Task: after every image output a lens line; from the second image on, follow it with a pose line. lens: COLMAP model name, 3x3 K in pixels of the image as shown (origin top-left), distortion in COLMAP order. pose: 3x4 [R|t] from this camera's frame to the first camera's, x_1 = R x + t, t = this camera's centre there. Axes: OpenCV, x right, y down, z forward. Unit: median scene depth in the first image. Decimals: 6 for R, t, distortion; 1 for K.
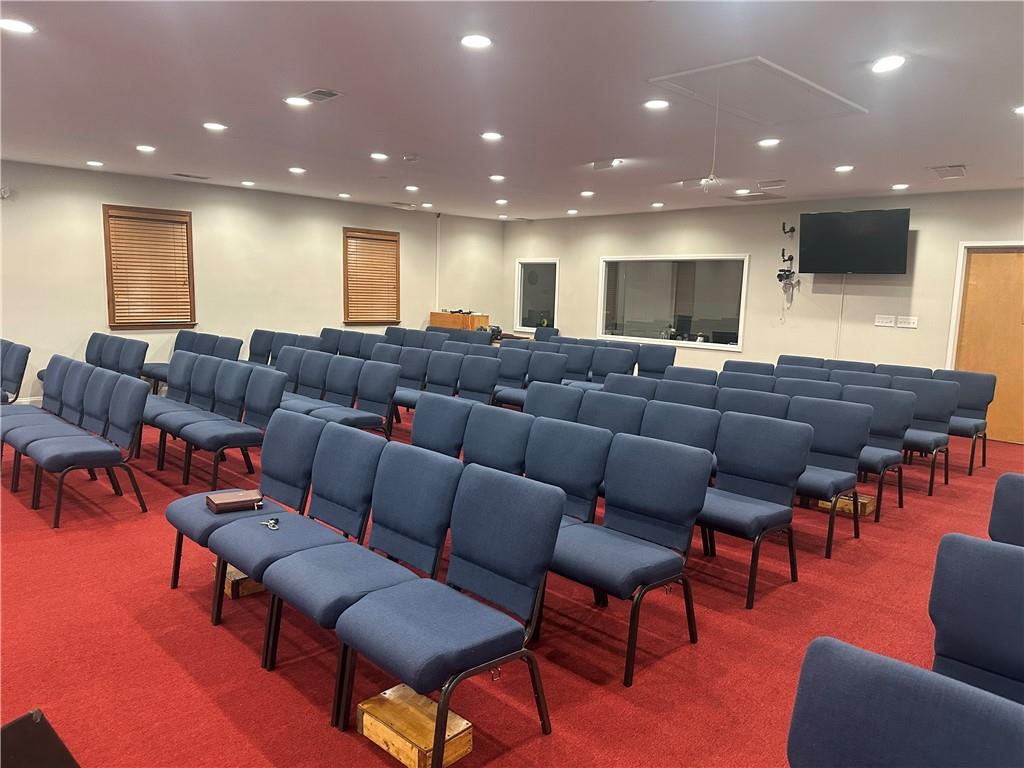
lens RADIAL K [[726.3, 0, 502.7], [0, 726.3, 390.6], [0, 0, 1]] dist [0.066527, -0.074913]
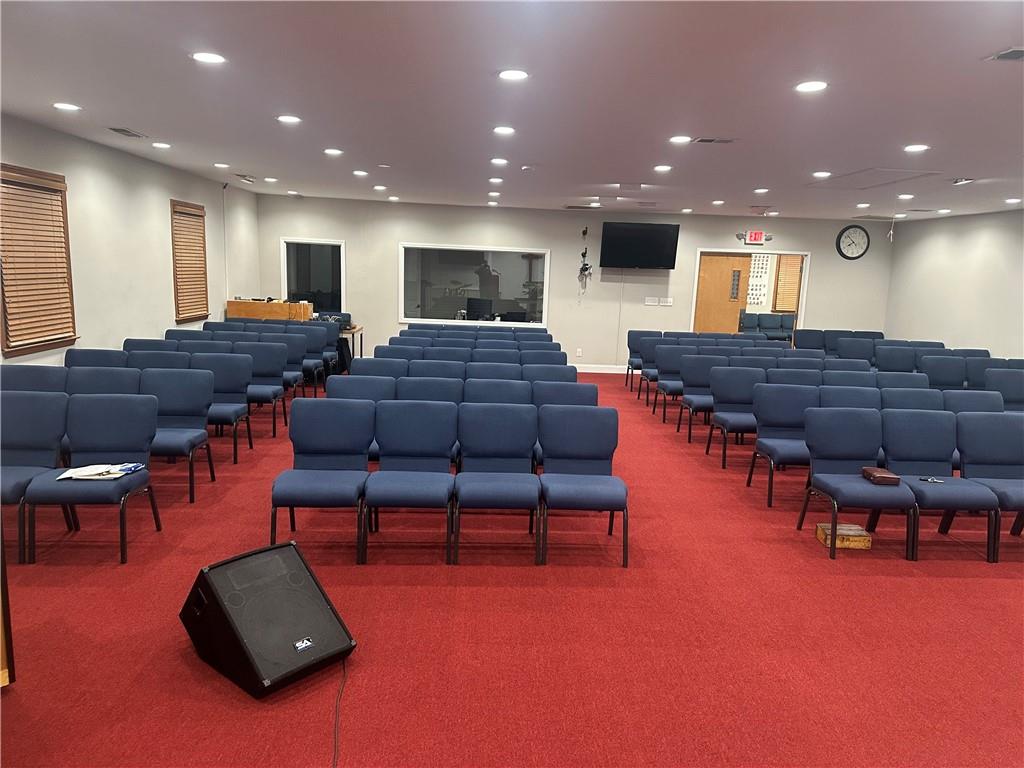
lens RADIAL K [[726.3, 0, 509.3], [0, 726.3, 408.6], [0, 0, 1]] dist [0.066527, -0.074913]
pose [[0.669769, -0.144976, 0.728280, -0.619915], [0.085311, 0.989285, 0.118476, -0.067192], [-0.737653, -0.017221, 0.674960, 0.202679]]
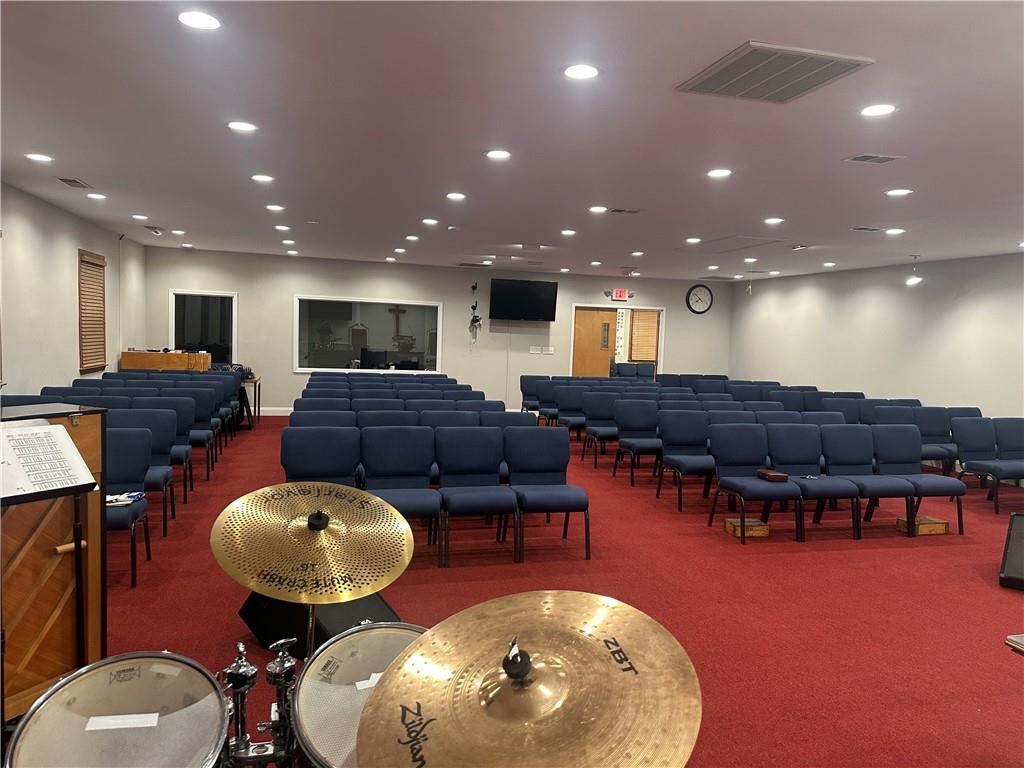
lens RADIAL K [[726.3, 0, 510.7], [0, 726.3, 404.0], [0, 0, 1]] dist [0.066527, -0.074913]
pose [[0.495053, -0.096577, 0.863479, -0.728755], [0.100182, 0.993520, 0.053685, -0.058017], [-0.863068, 0.059928, 0.501520, 0.227427]]
